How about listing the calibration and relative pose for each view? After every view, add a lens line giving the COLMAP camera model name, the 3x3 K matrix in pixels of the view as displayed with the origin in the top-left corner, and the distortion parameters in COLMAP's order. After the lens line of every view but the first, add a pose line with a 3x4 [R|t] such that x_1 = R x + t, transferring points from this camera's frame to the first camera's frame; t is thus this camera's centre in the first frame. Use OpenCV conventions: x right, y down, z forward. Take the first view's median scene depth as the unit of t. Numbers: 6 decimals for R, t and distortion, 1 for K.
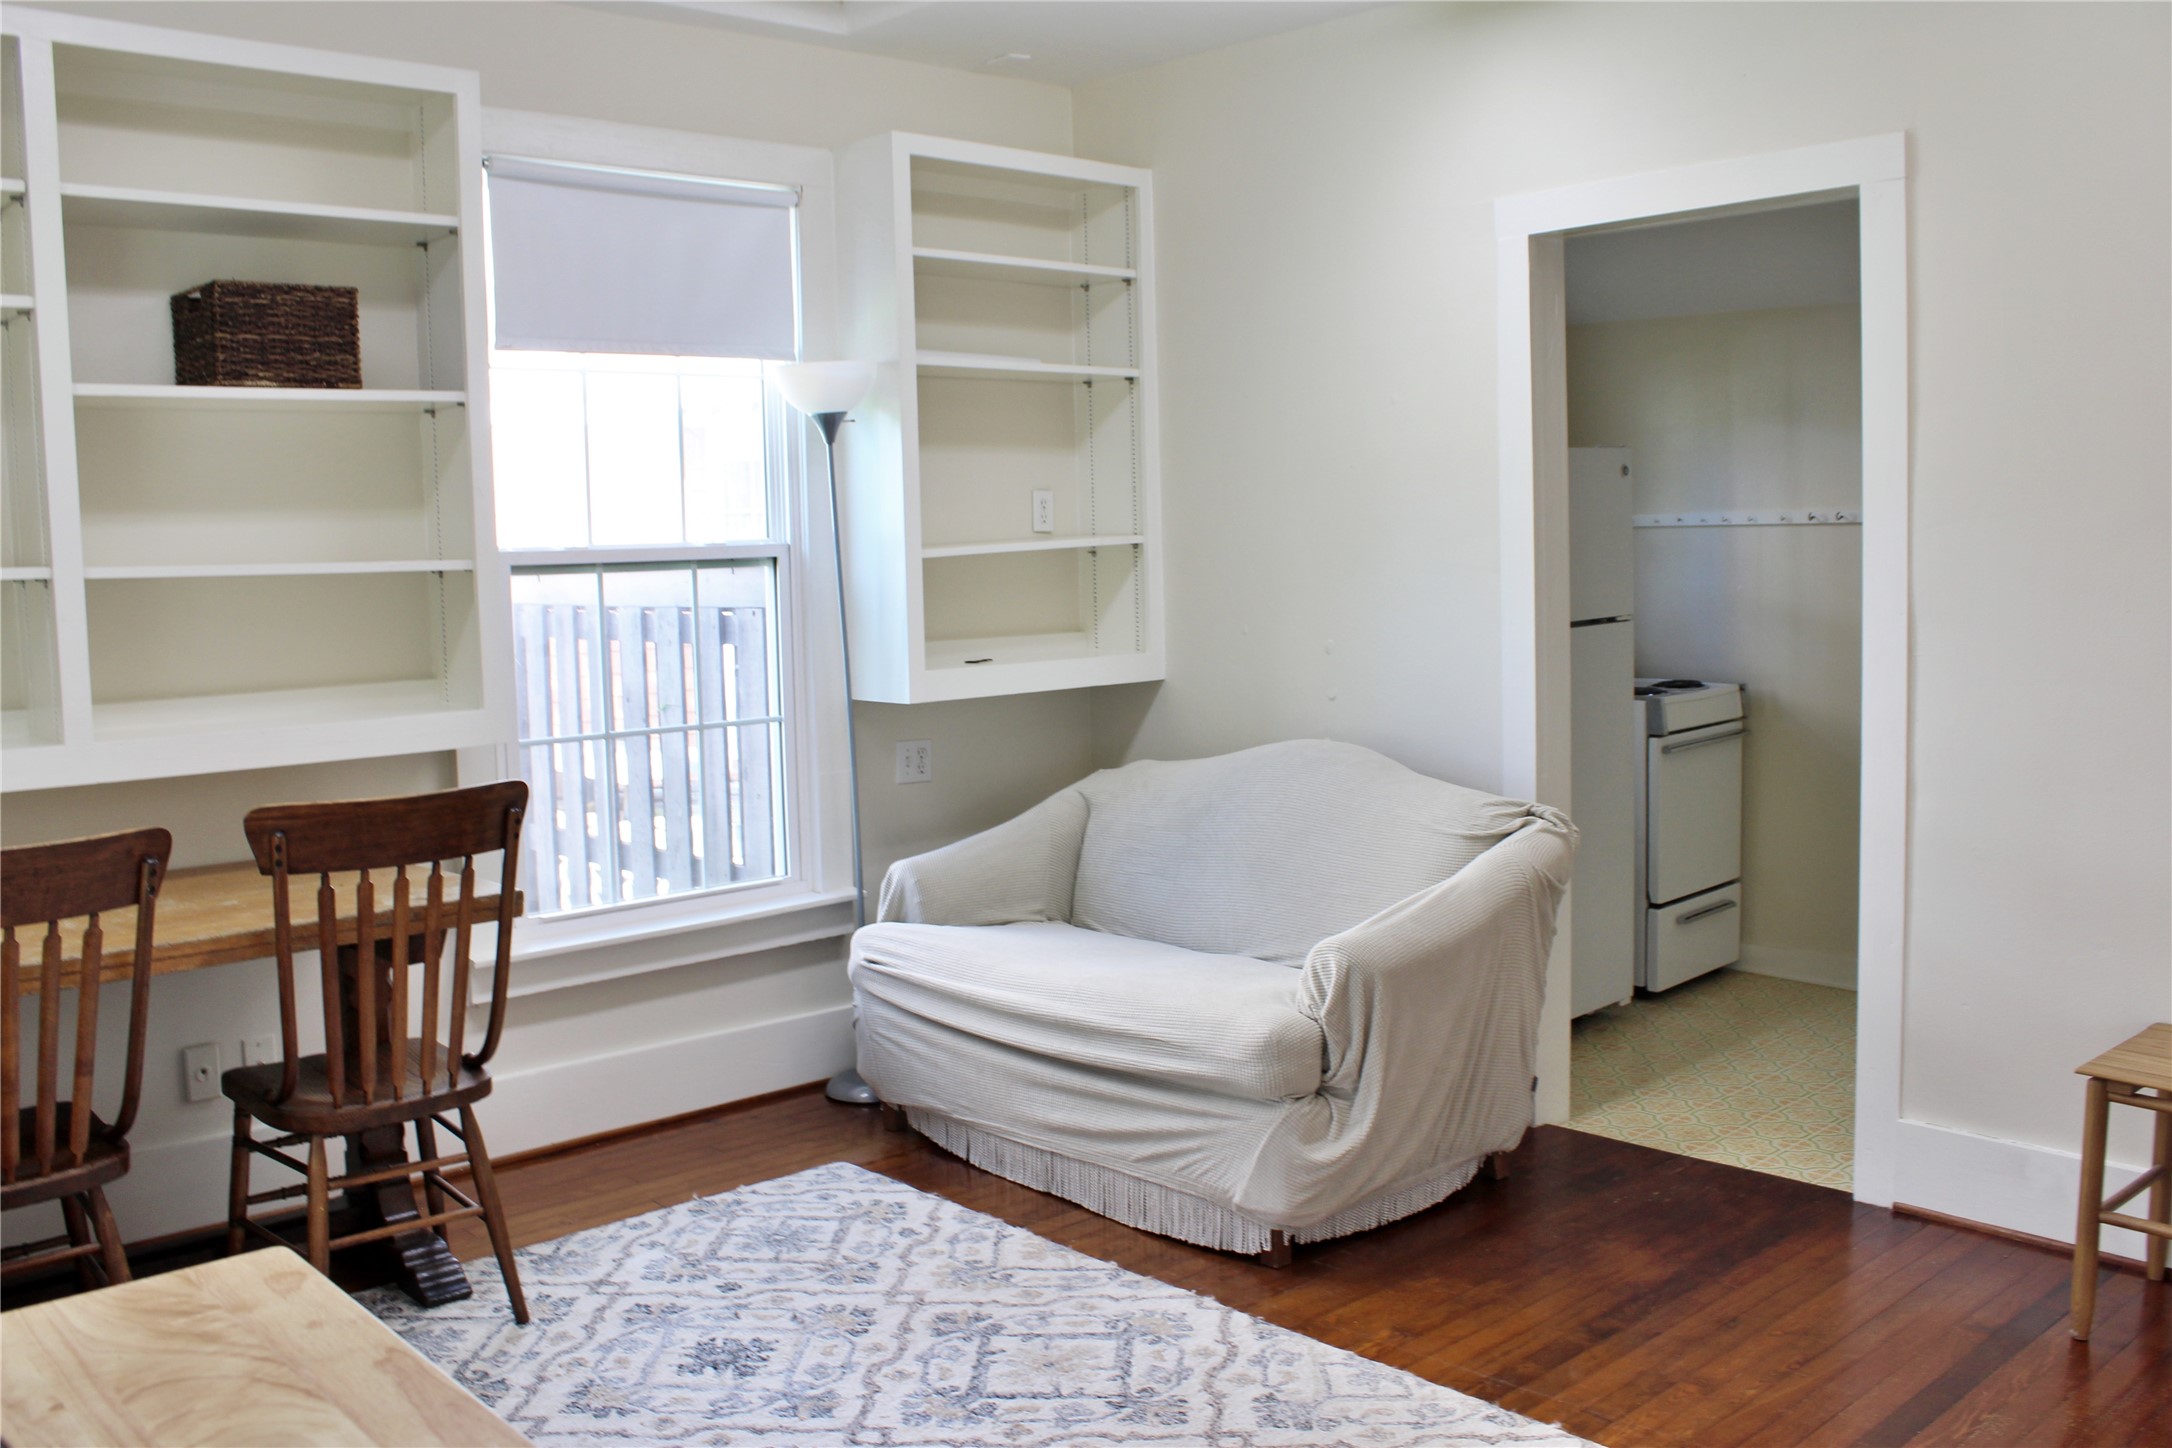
lens RADIAL K [[1856.6, 0, 1083.5], [0, 1856.6, 685.6], [0, 0, 1]] dist [-0.161098, 0.144497]
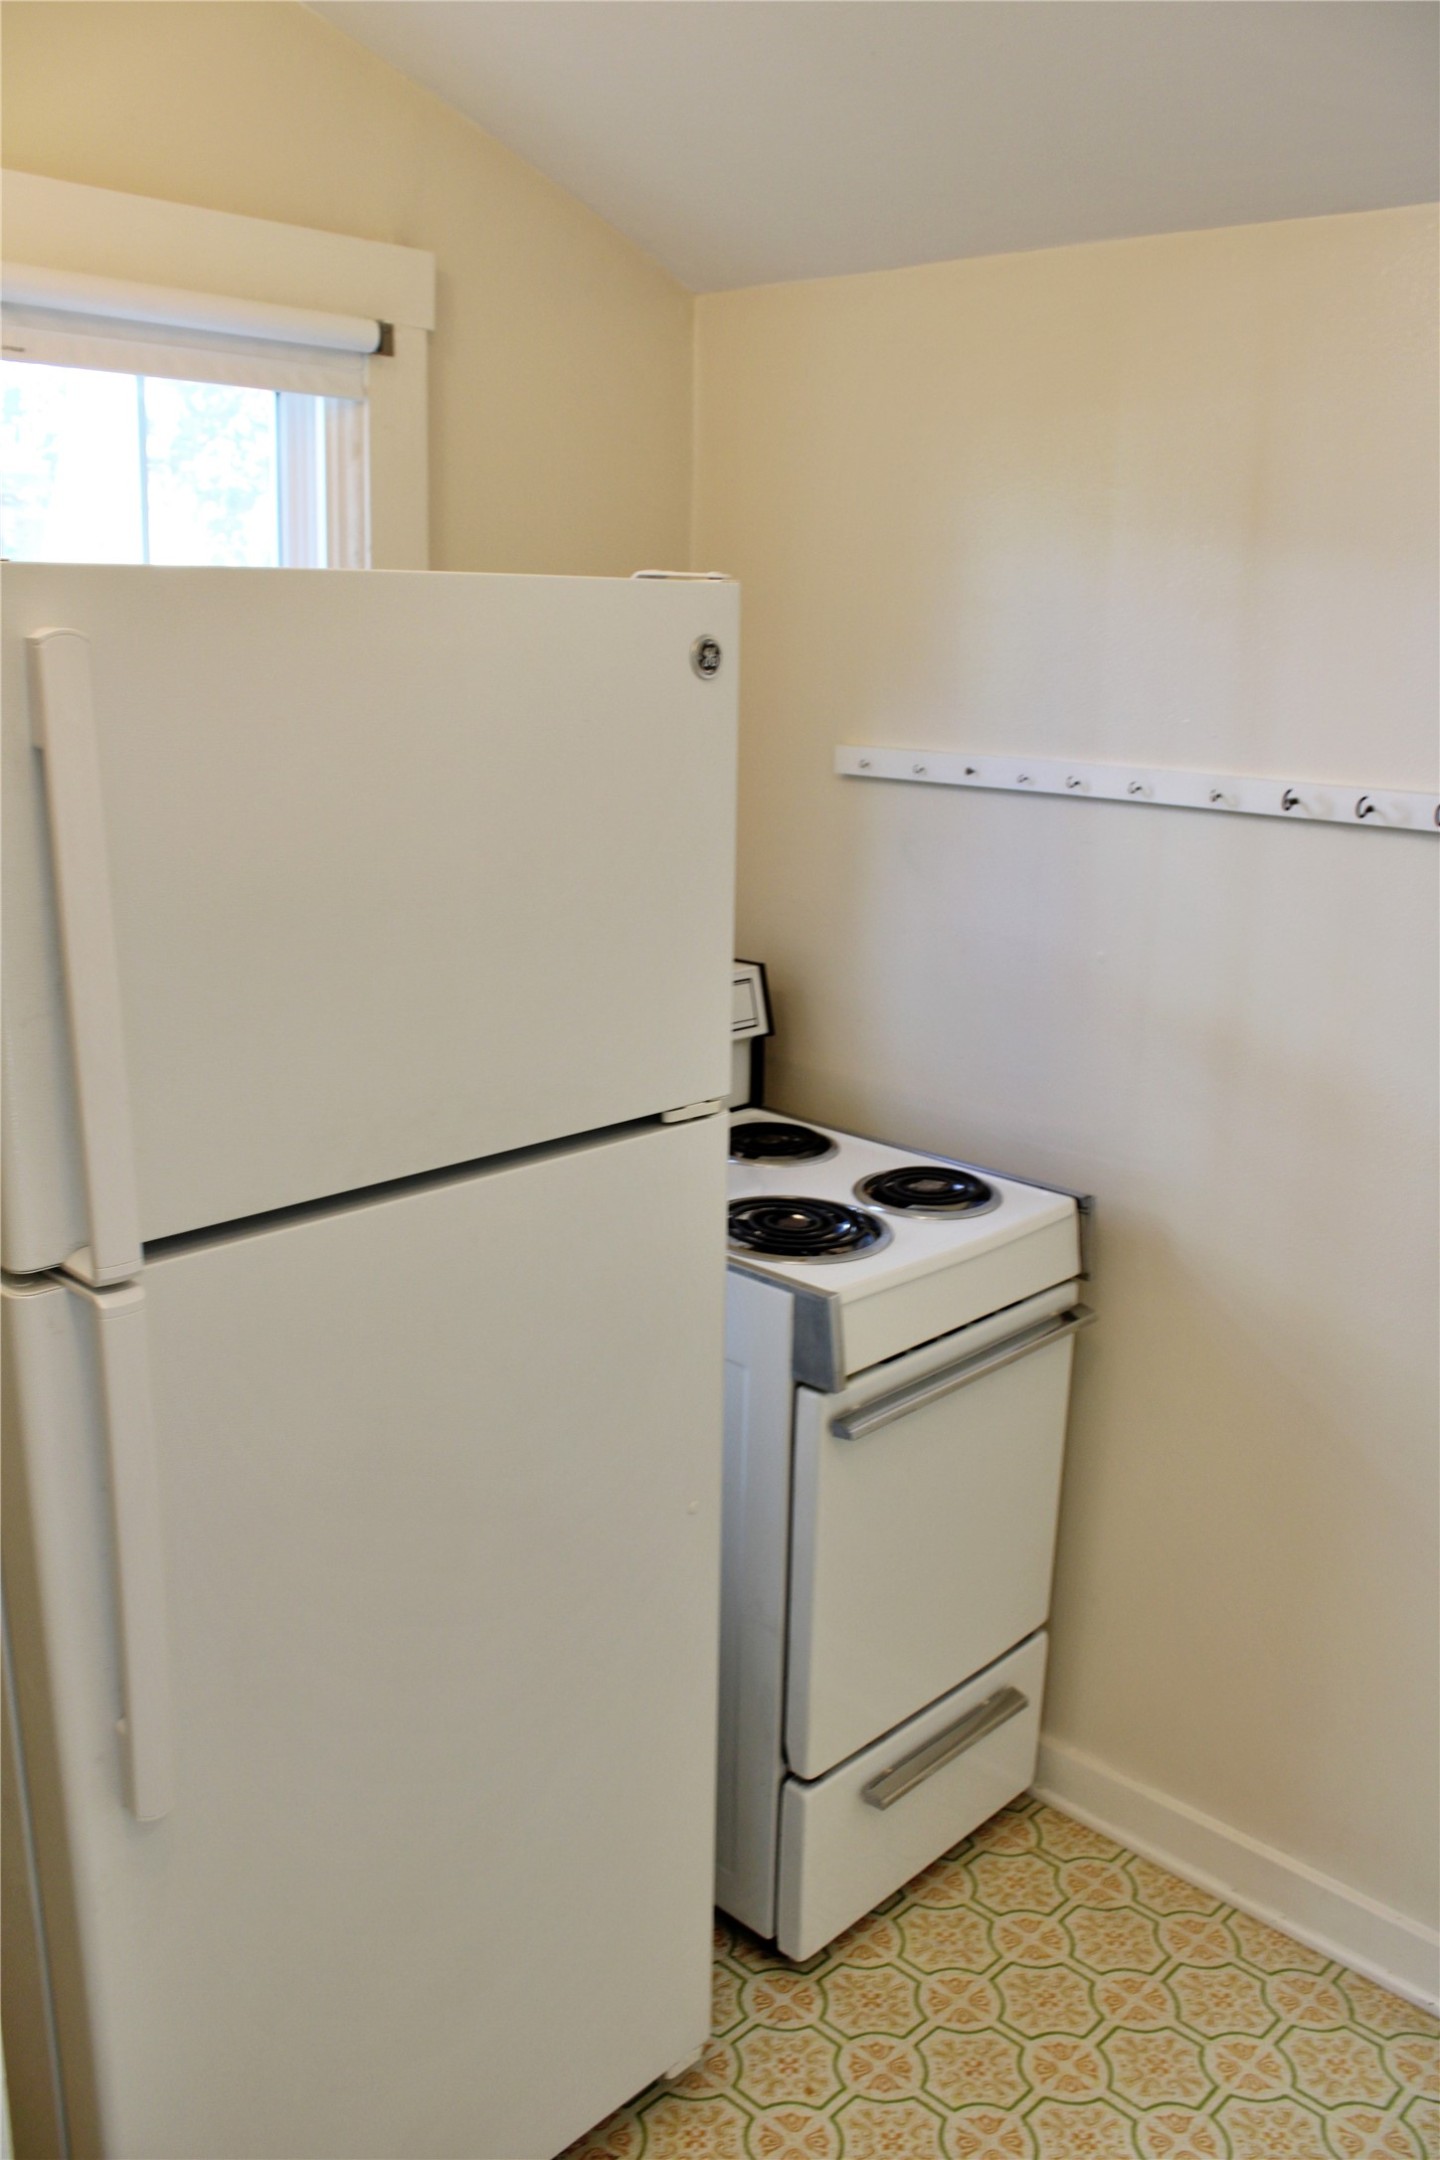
lens RADIAL K [[1846.3, 0, 717.0], [0, 1846.3, 1085.8], [0, 0, 1]] dist [-0.161098, 0.144497]
pose [[0.996292, 0.032128, 0.079806, 0.254657], [-0.044661, 0.986010, 0.160590, -0.088632], [-0.073530, -0.163559, 0.983789, 0.628600]]
